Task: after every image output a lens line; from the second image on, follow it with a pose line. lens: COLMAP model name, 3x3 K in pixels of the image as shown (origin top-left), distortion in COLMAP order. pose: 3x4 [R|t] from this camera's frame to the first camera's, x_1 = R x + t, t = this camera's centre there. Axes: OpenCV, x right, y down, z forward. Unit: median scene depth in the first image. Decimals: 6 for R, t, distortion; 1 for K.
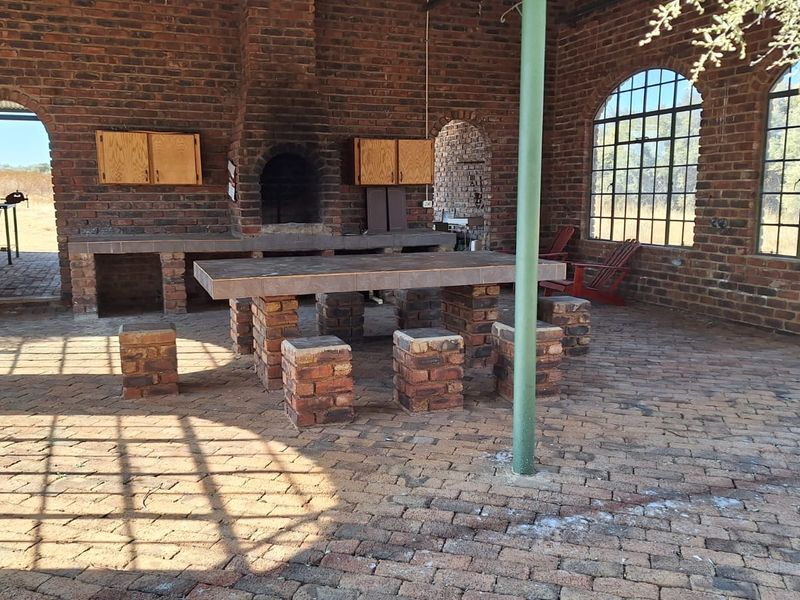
lens RADIAL K [[705.4, 0, 402.7], [0, 705.4, 298.2], [0, 0, 1]] dist [0.001523, -0.067676]
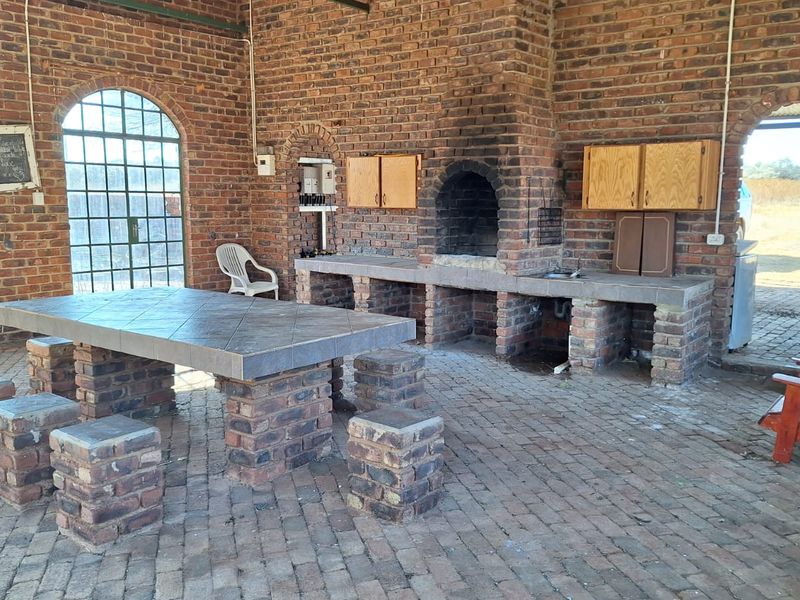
lens RADIAL K [[705.4, 0, 400.7], [0, 705.4, 306.4], [0, 0, 1]] dist [0.001523, -0.067676]
pose [[0.525537, 0.128447, -0.841019, 0.471863], [-0.126596, 0.989338, 0.071993, -0.088652], [0.841300, 0.068634, 0.536194, 0.446563]]
